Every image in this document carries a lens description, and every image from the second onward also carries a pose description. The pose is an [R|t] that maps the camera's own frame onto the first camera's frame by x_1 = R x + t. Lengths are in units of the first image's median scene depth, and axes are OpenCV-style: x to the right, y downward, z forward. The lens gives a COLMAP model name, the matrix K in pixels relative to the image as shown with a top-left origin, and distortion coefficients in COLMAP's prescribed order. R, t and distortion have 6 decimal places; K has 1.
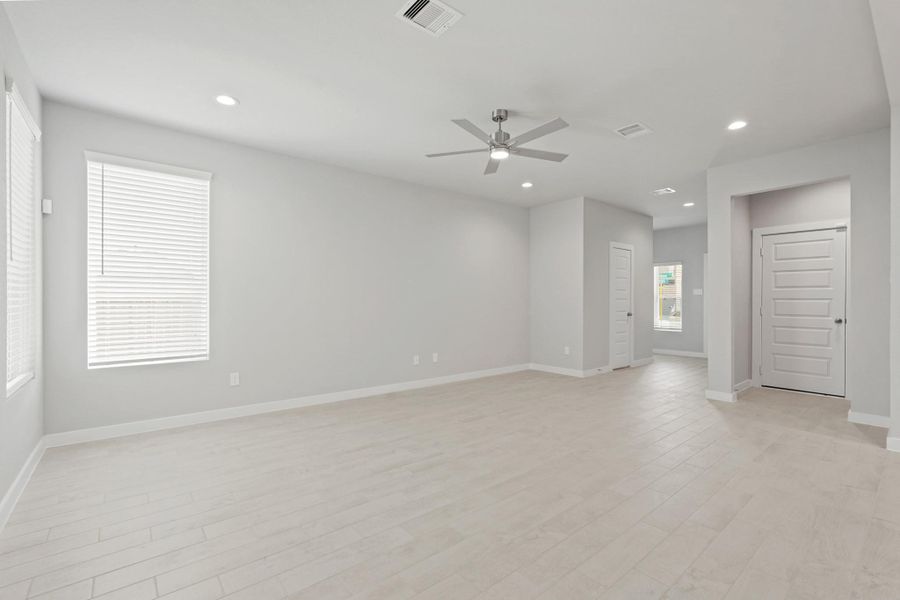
lens RADIAL K [[395.2, 0, 448.8], [0, 395.2, 301.4], [0, 0, 1]] dist [0.025689, 0.000407]
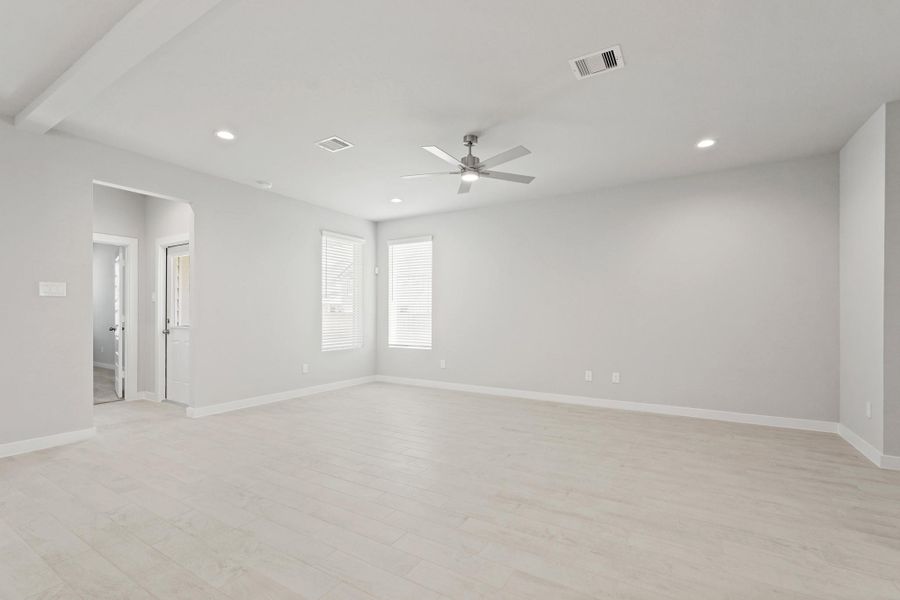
lens RADIAL K [[395.2, 0, 451.2], [0, 395.2, 305.4], [0, 0, 1]] dist [0.025689, 0.000407]
pose [[0.352395, -0.008609, -0.935812, 1.017128], [0.016661, 0.999857, -0.002924, -0.030939], [0.935703, -0.014561, 0.352488, 0.545102]]
